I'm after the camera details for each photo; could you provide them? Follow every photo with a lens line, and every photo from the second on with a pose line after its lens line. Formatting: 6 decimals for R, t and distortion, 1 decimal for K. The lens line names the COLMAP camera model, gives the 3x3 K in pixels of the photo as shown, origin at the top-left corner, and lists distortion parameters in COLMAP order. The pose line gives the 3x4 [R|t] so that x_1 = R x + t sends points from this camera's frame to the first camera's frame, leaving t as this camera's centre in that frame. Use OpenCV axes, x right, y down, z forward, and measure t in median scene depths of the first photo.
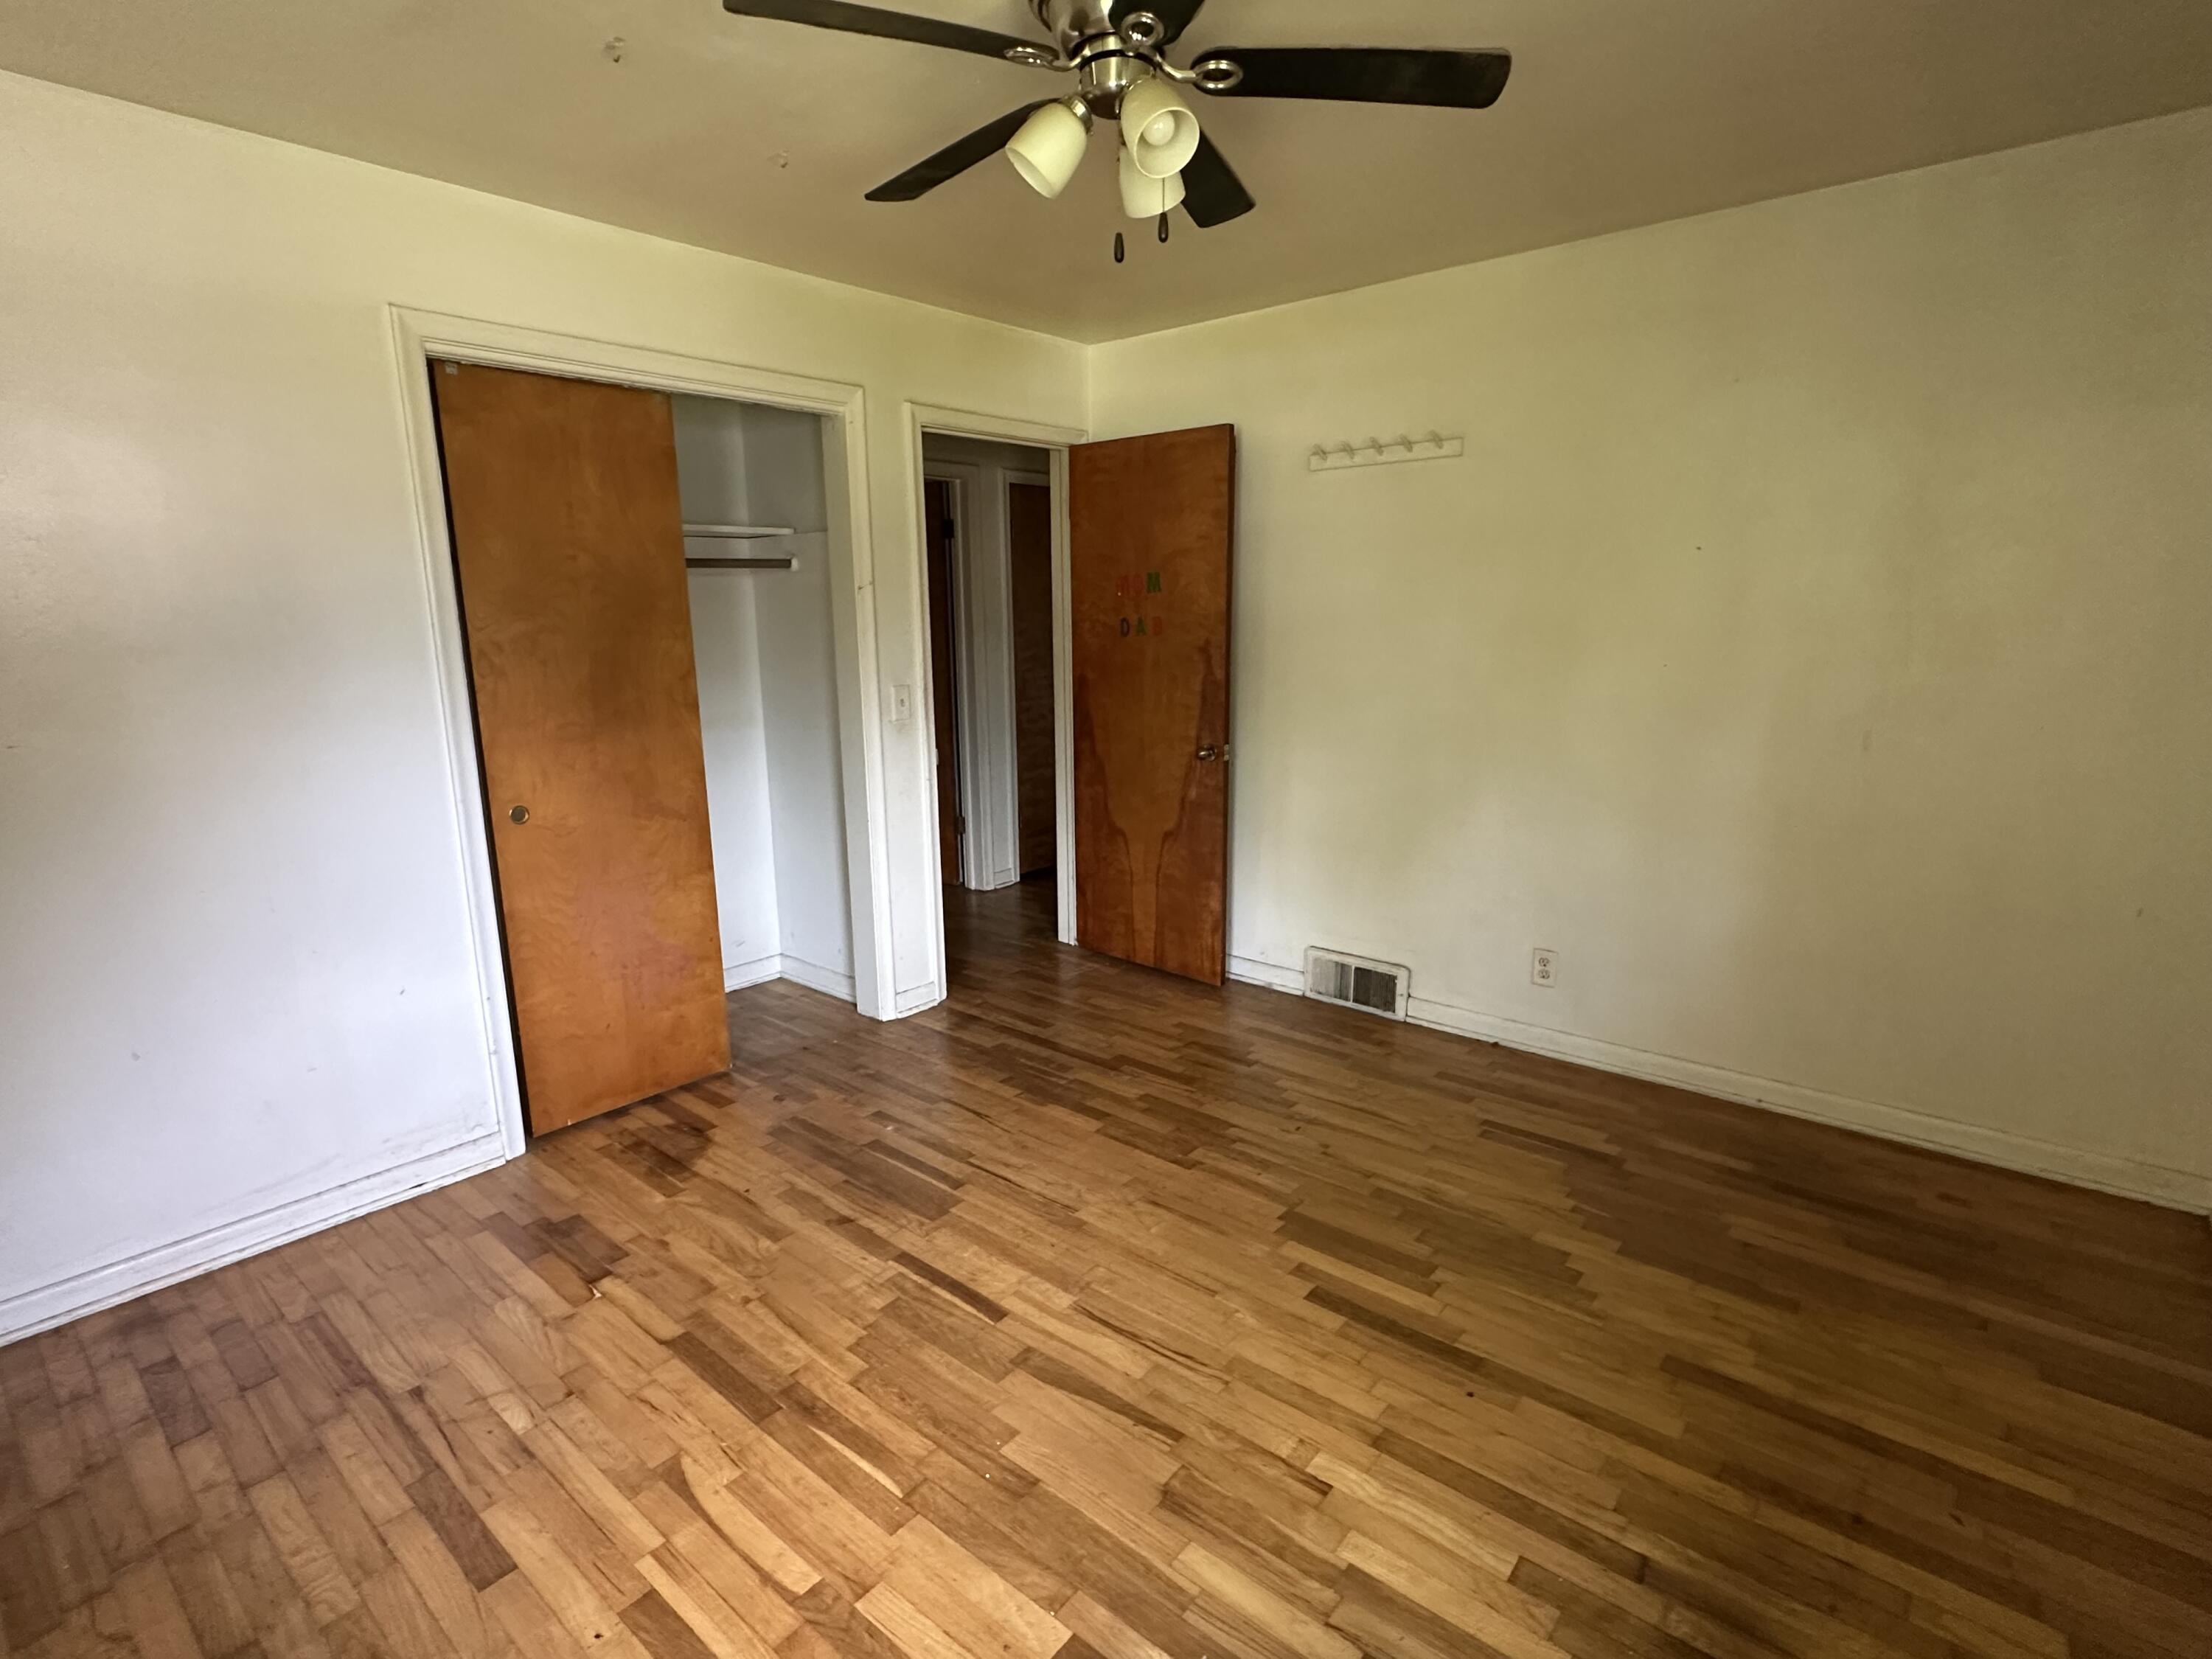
lens RADIAL K [[1096.0, 0, 1106.0], [0, 1096.0, 829.5], [0, 0, 1]] dist [-0.000763, -0.000334]
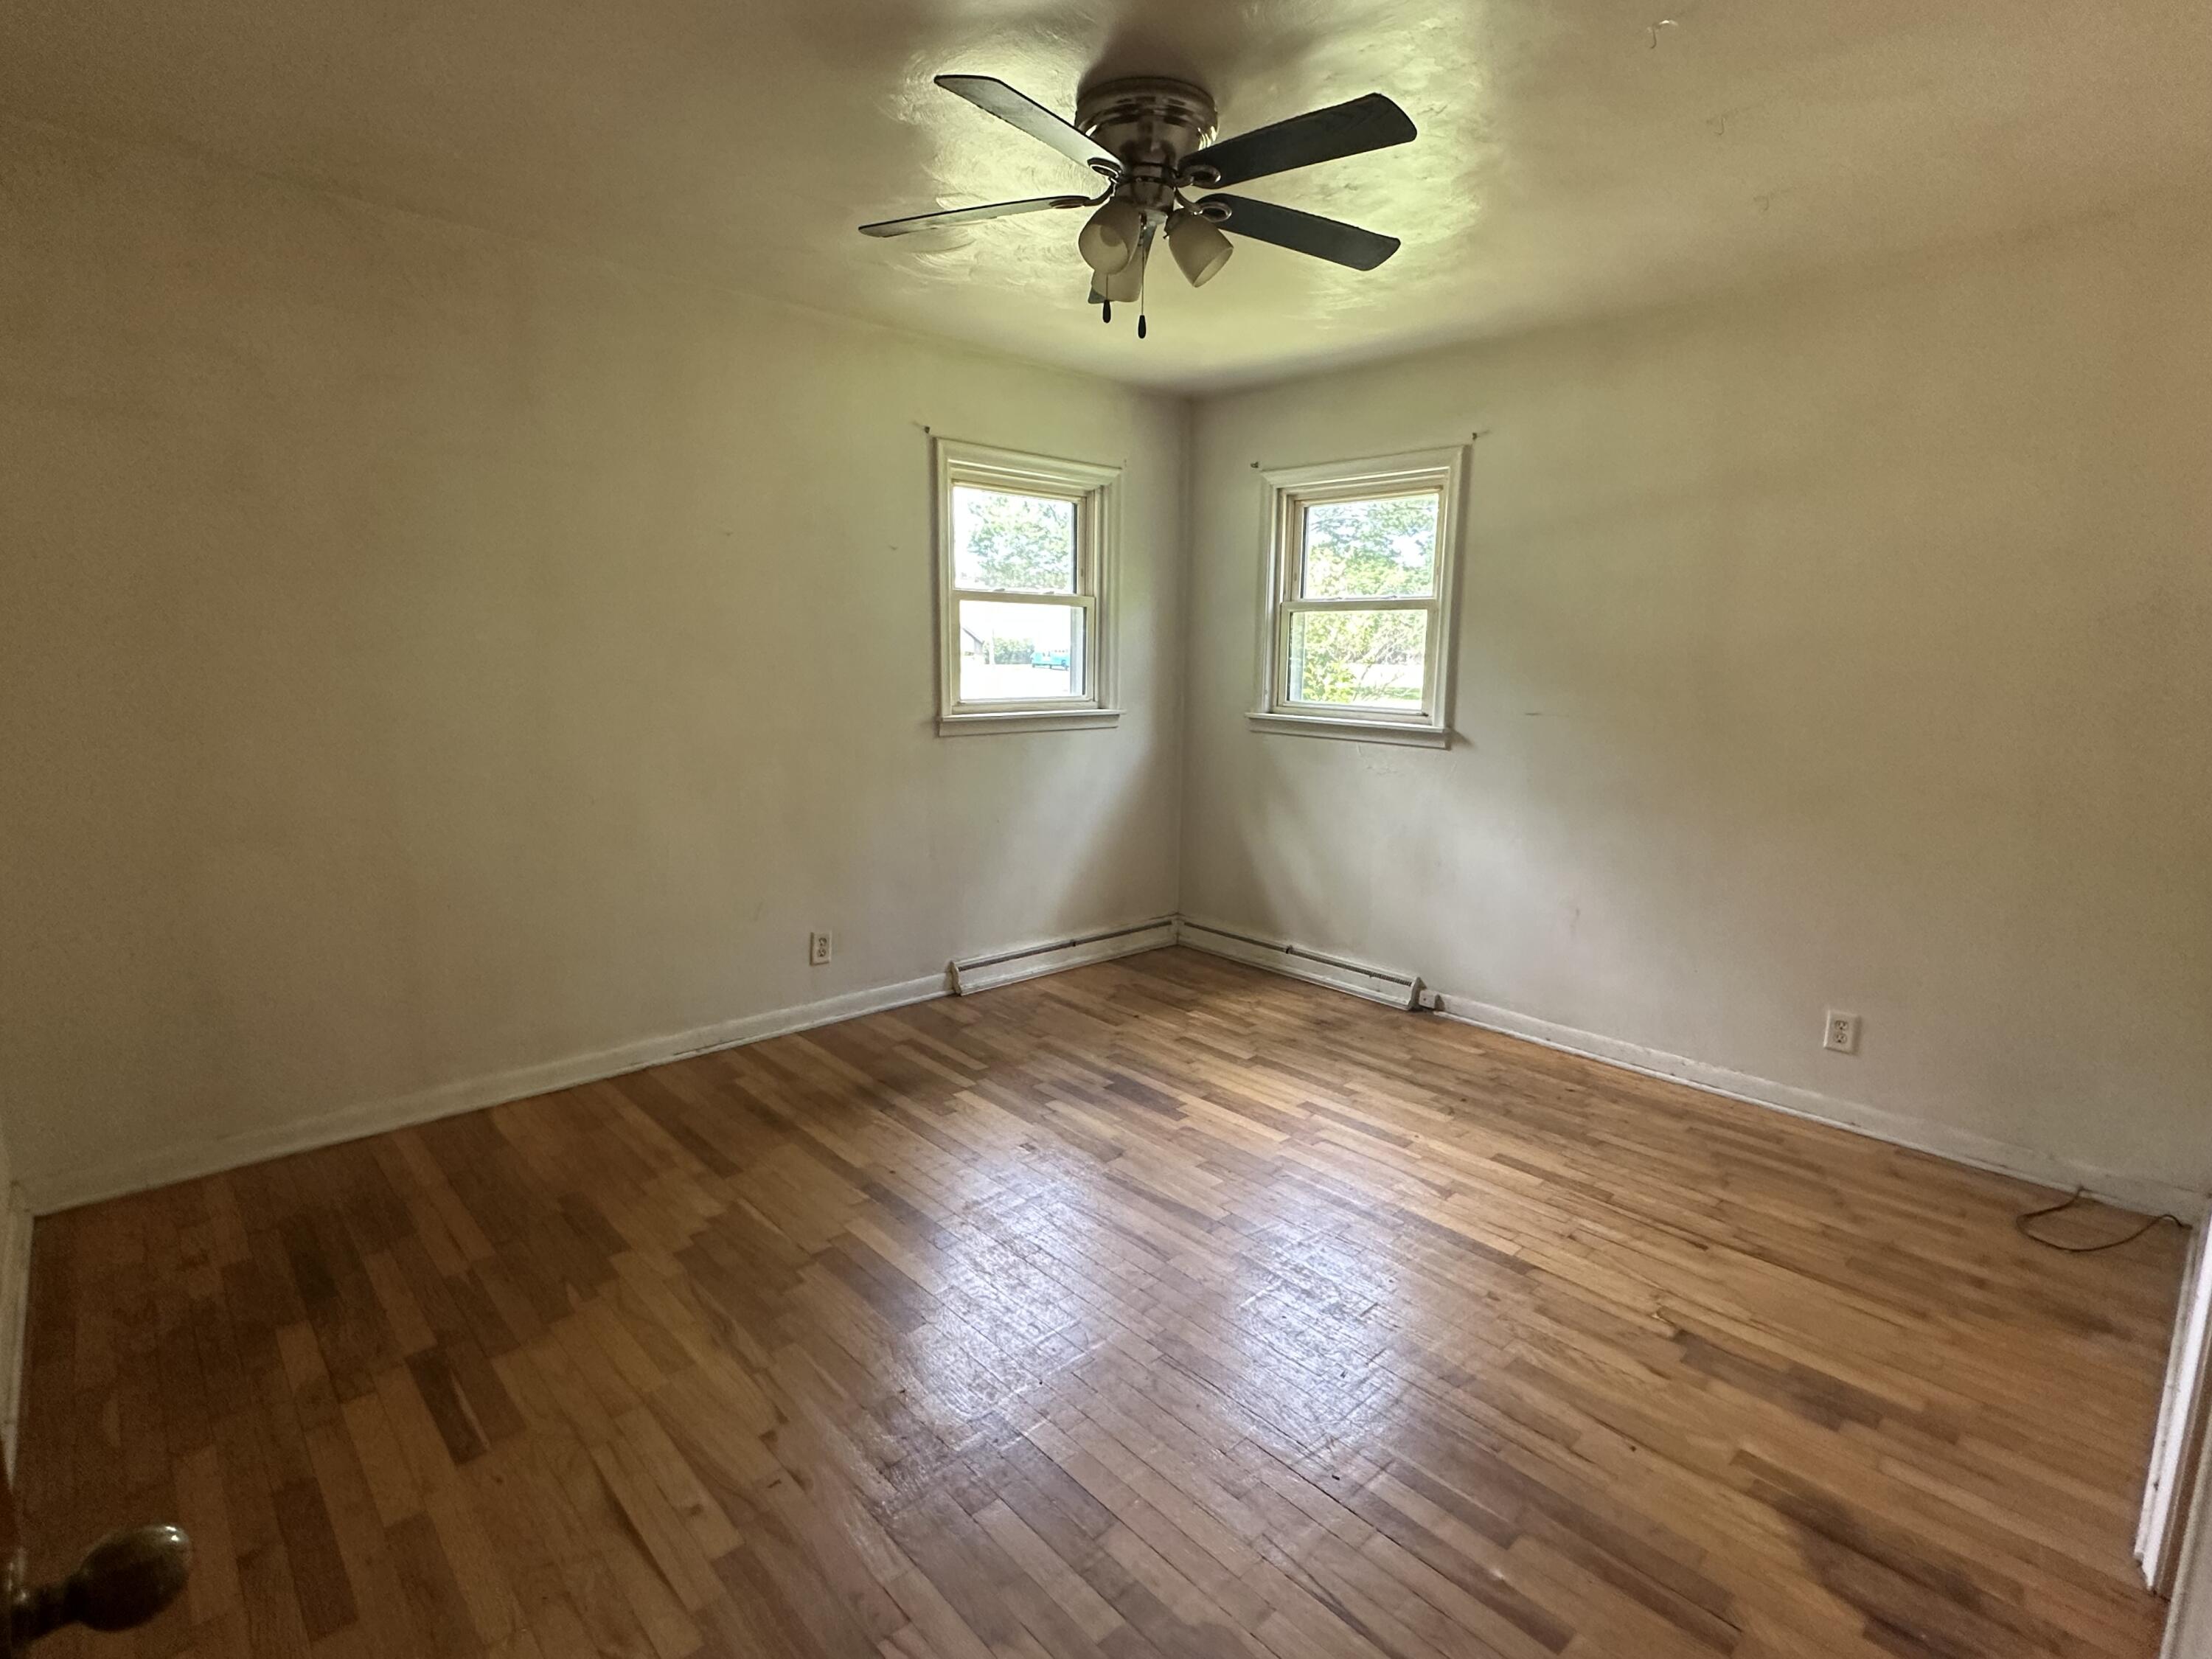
lens RADIAL K [[1096.0, 0, 1106.0], [0, 1096.0, 829.5], [0, 0, 1]] dist [-0.000763, -0.000334]
pose [[-0.993475, -0.022254, 0.111854, -0.078060], [0.019895, 0.931921, 0.362116, -0.349550], [-0.112297, 0.361979, -0.925397, 1.839189]]
